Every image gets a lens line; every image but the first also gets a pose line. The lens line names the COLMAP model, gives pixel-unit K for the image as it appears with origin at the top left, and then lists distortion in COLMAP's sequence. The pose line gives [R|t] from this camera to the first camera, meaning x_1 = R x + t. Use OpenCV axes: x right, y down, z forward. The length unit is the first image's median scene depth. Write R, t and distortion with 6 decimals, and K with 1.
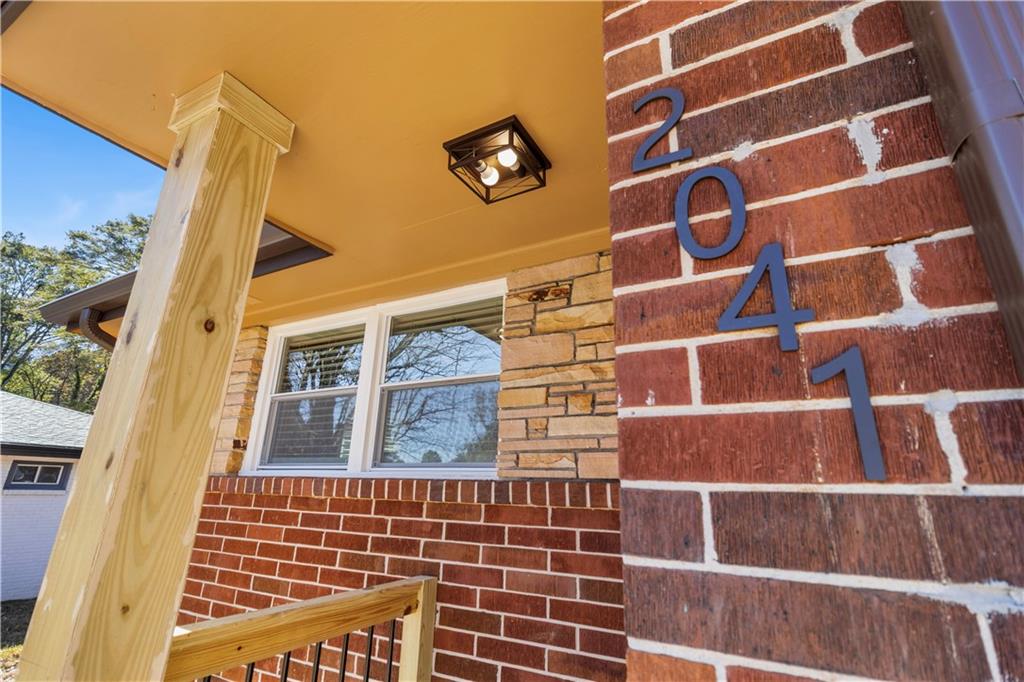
lens RADIAL K [[477.0, 0, 513.5], [0, 477.0, 336.5], [0, 0, 1]] dist [0.001813, 0.000111]
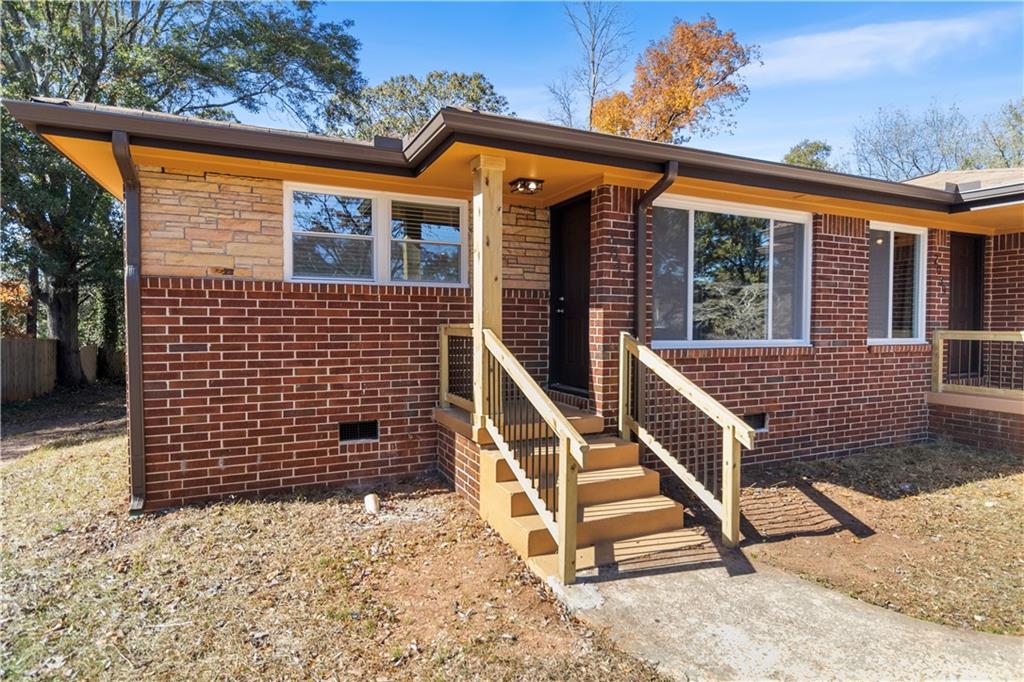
lens RADIAL K [[565.4, 0, 512.1], [0, 565.4, 339.2], [0, 0, 1]] dist [0.000148, 0.000006]
pose [[0.604220, -0.043809, 0.795612, -1.905704], [-0.234137, 0.944647, 0.229829, -0.158391], [-0.761642, -0.325149, 0.560518, -0.799799]]
